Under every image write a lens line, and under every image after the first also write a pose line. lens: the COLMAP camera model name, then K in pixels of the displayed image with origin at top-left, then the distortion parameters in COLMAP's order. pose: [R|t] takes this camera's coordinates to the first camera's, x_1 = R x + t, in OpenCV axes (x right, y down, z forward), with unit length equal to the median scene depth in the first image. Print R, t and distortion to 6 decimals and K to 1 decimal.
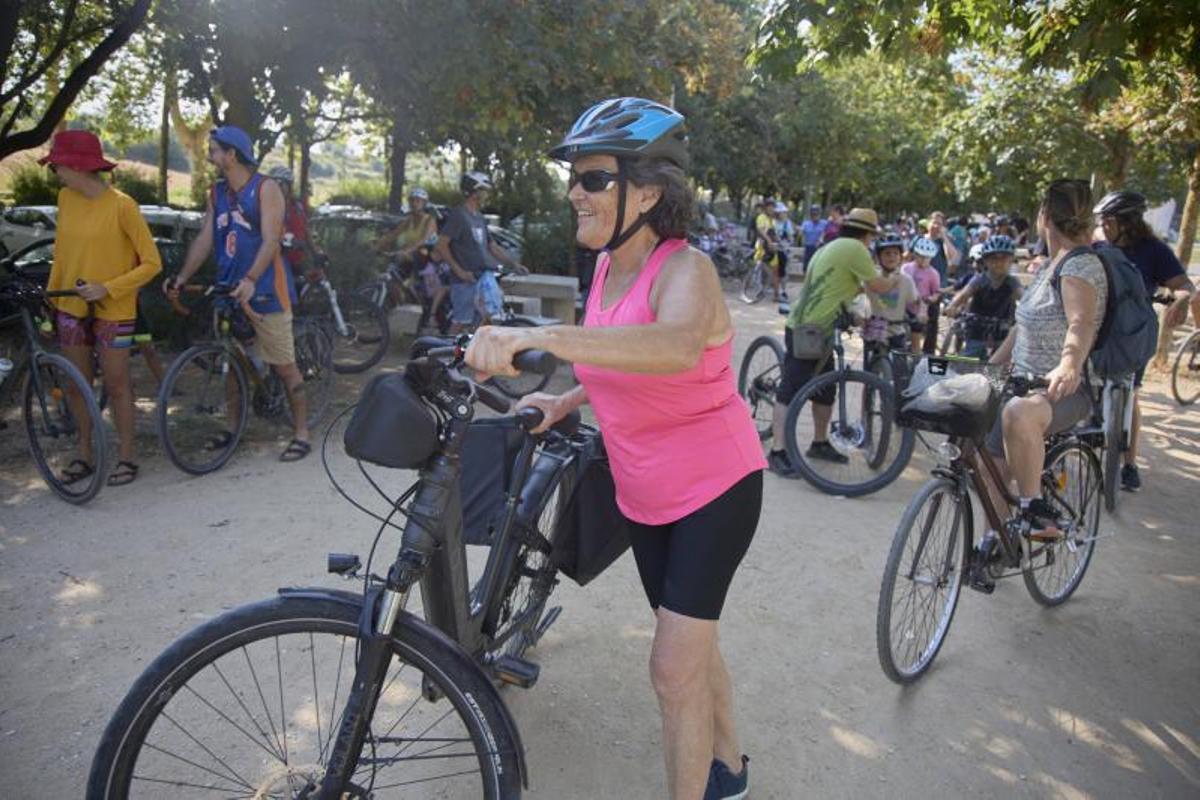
lens RADIAL K [[823.4, 0, 597.7], [0, 823.4, 400.9], [0, 0, 1]] dist [-0.088094, 0.060605]
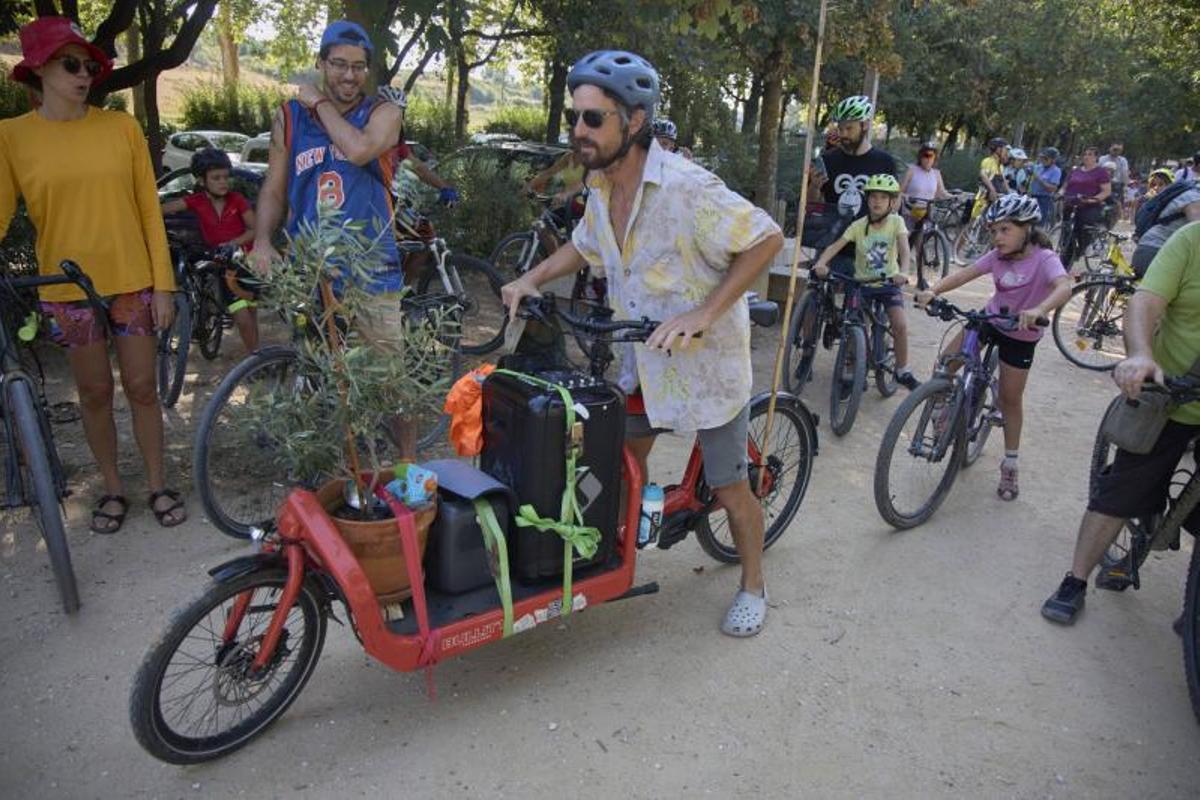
lens RADIAL K [[823.4, 0, 597.7], [0, 823.4, 400.9], [0, 0, 1]] dist [-0.088094, 0.060605]
pose [[0.982982, 0.069226, -0.170157, -0.016624], [-0.055520, 0.994915, 0.084030, -0.016971], [0.175109, -0.073153, 0.981828, 0.064959]]
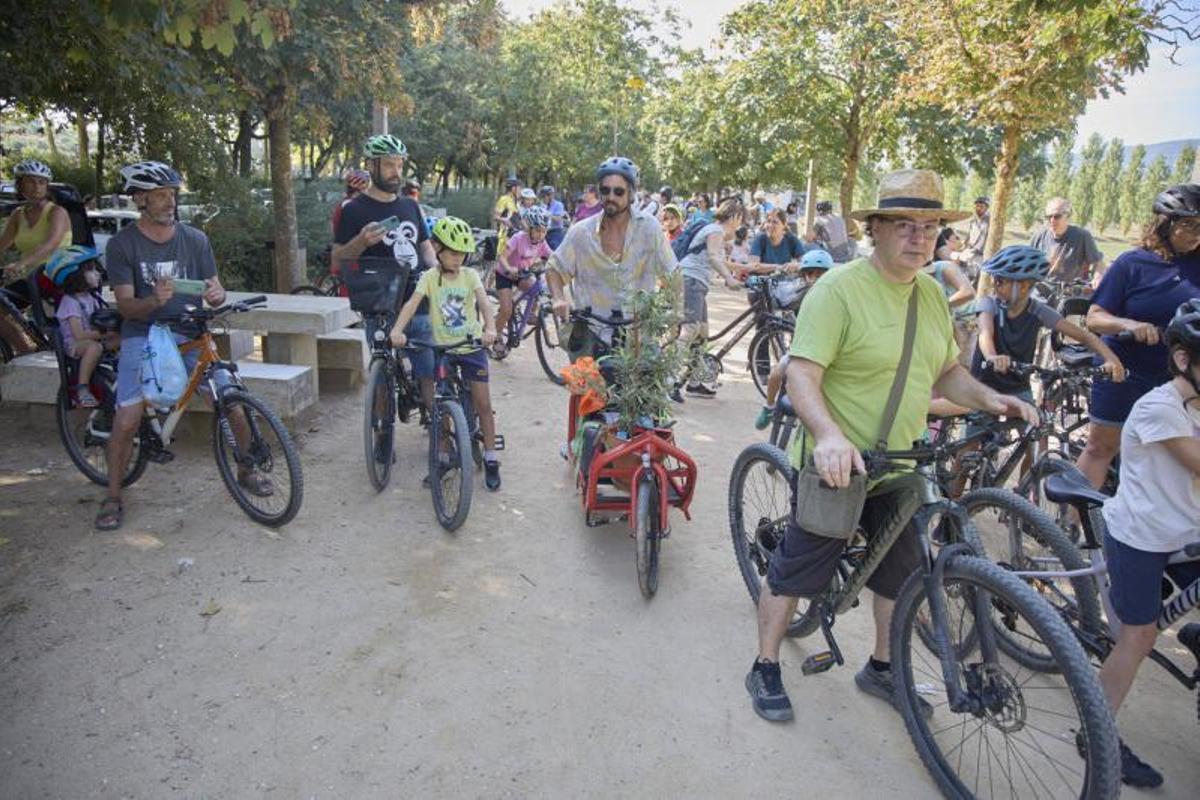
lens RADIAL K [[823.4, 0, 597.7], [0, 823.4, 400.9], [0, 0, 1]] dist [-0.088094, 0.060605]
pose [[0.921978, -0.087018, 0.377339, -0.025425], [0.076755, 0.996157, 0.042183, -0.025957], [-0.379560, -0.009929, 0.925114, 0.101016]]
